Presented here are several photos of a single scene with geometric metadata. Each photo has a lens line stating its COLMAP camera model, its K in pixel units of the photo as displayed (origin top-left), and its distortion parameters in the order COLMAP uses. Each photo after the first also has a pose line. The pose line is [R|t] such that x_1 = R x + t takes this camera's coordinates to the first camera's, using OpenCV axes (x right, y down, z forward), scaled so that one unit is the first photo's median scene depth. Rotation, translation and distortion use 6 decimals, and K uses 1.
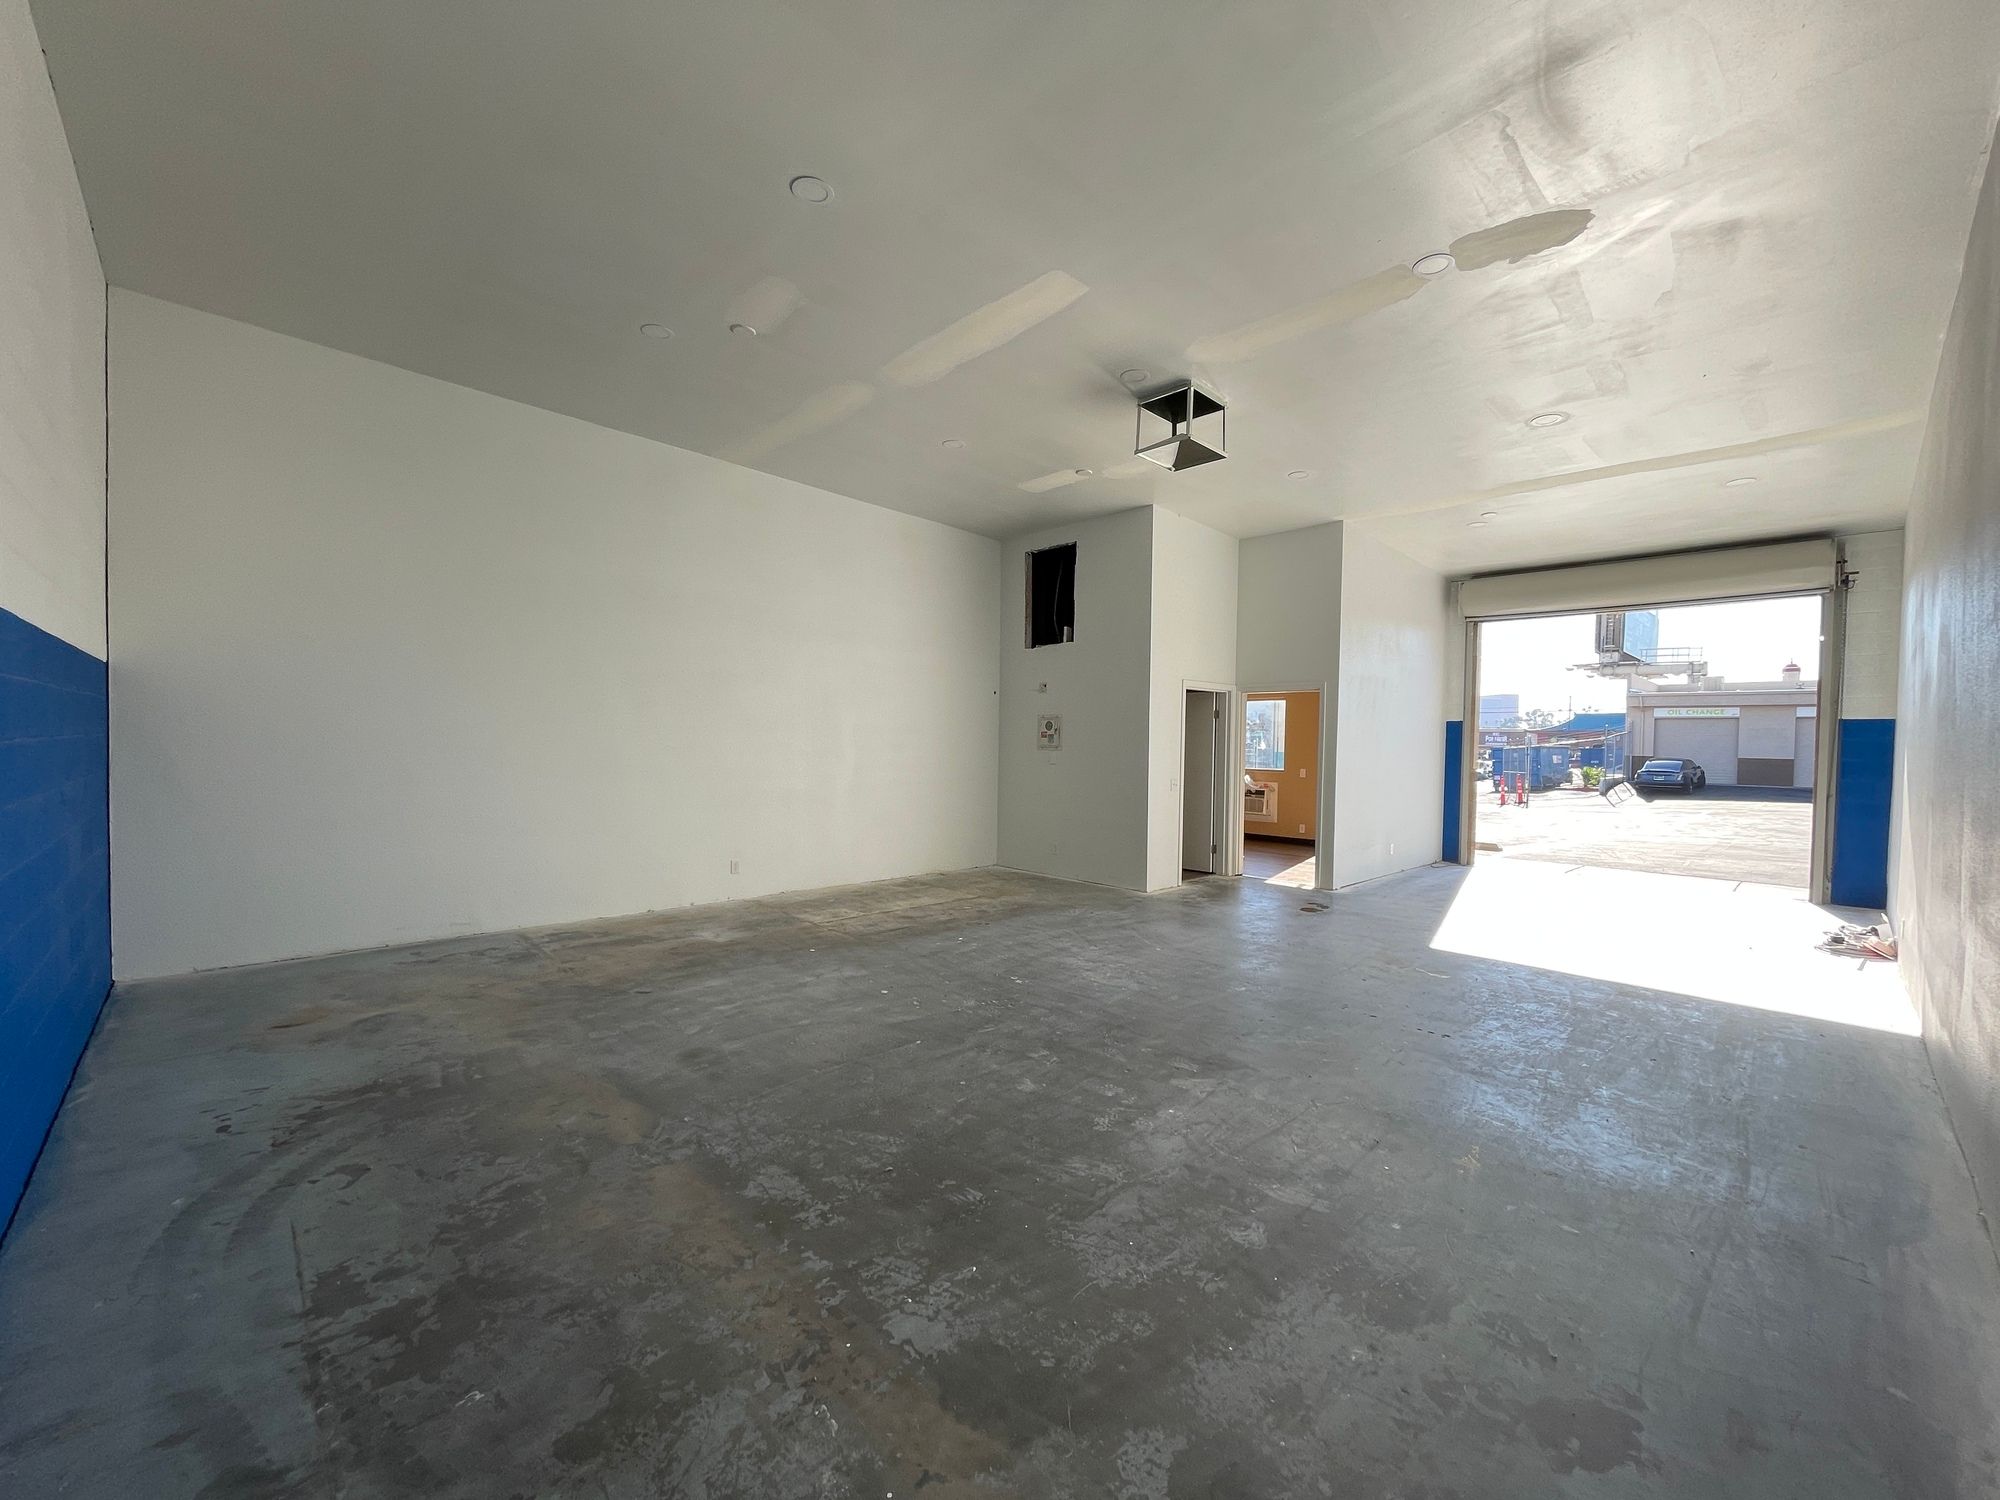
lens RADIAL K [[806.5, 0, 1000.0], [0, 806.5, 750.0], [0, 0, 1]] dist [-0.000051, -0.000016]
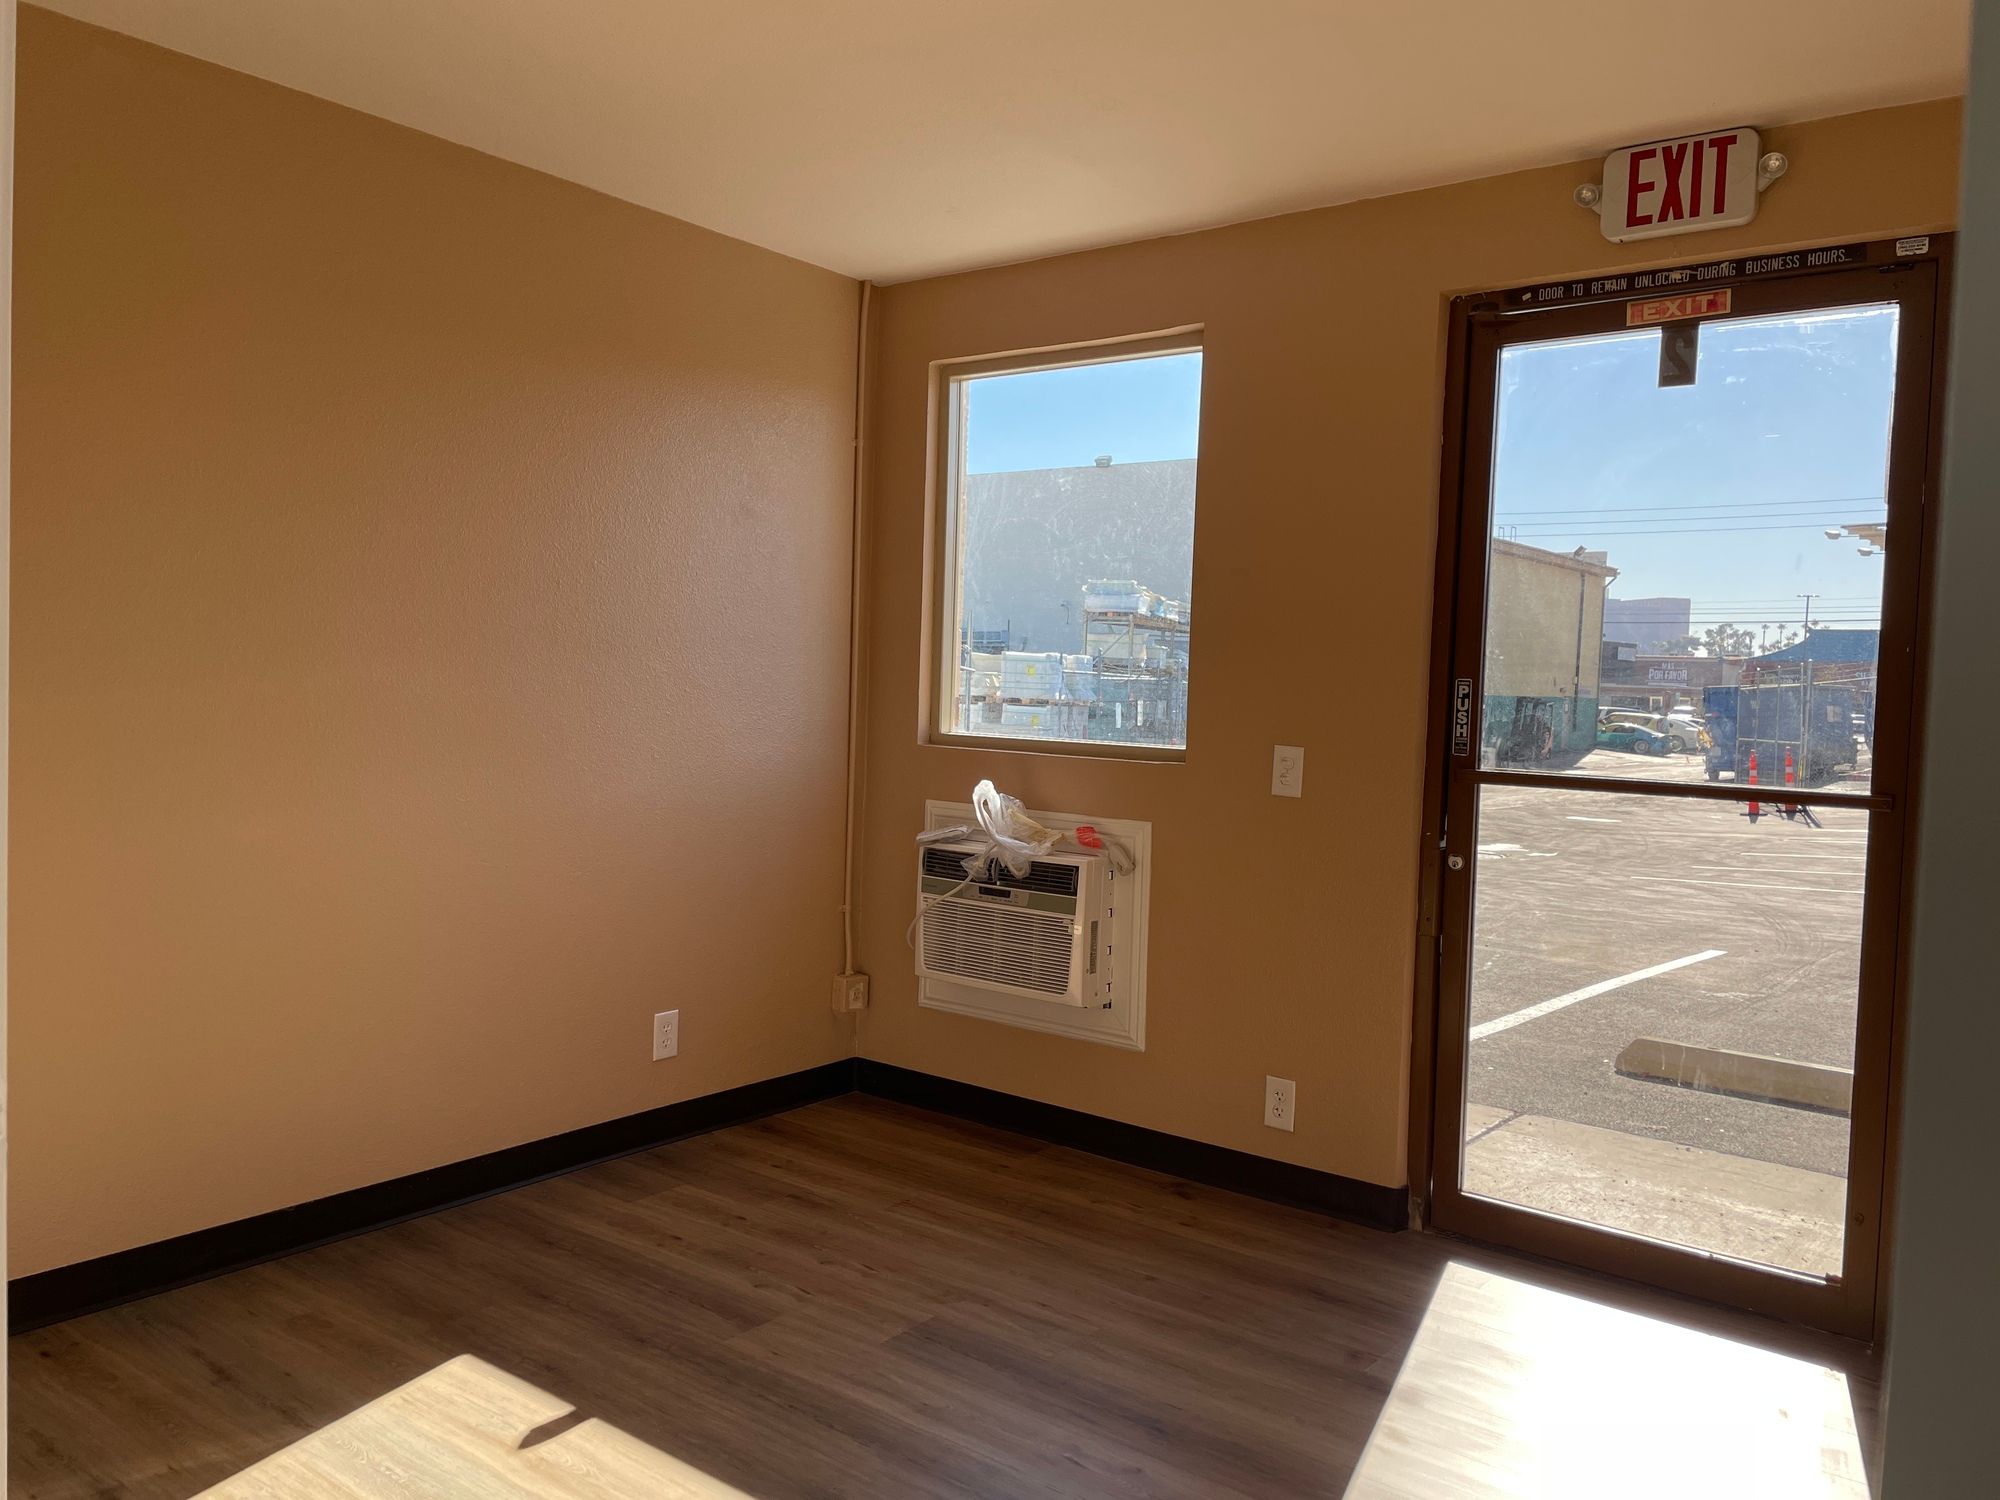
lens RADIAL K [[1505.1, 0, 1000.0], [0, 1505.1, 750.0], [0, 0, 1]] dist [0.001952, 0.001508]
pose [[0.988238, 0.014290, 0.152256, 0.059886], [-0.021120, 0.998837, 0.043337, 0.002719], [-0.151459, -0.046043, 0.987391, 0.157004]]
